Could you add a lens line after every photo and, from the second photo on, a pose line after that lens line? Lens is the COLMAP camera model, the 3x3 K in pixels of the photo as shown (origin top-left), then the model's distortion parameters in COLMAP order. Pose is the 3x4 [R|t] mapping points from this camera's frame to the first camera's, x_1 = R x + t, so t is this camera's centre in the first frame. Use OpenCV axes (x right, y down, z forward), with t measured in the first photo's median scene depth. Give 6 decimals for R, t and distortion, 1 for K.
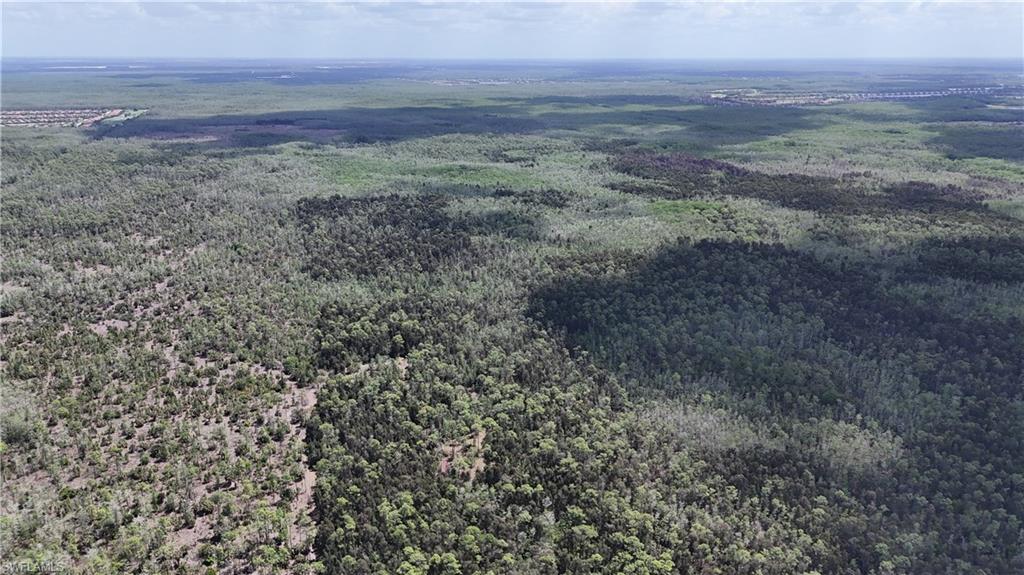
lens RADIAL K [[757.4, 0, 504.2], [0, 757.4, 292.6], [0, 0, 1]] dist [0.071278, -0.072864]
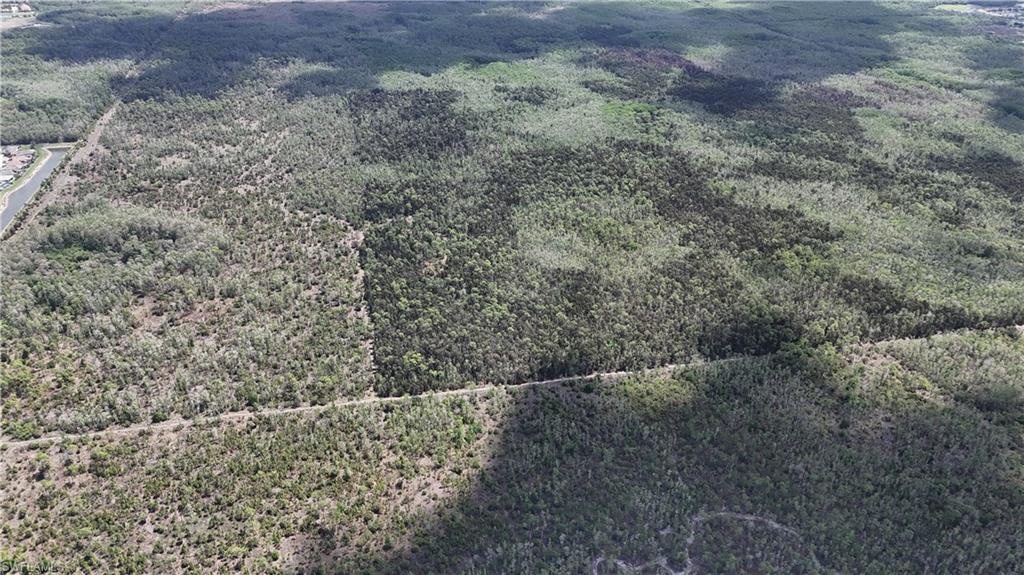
lens RADIAL K [[757.4, 0, 509.1], [0, 757.4, 291.4], [0, 0, 1]] dist [0.071278, -0.072864]
pose [[0.997876, 0.045131, -0.046974, 0.200360], [-0.034833, 0.979039, 0.200674, -0.113472], [0.055046, -0.198612, 0.978531, -0.821677]]
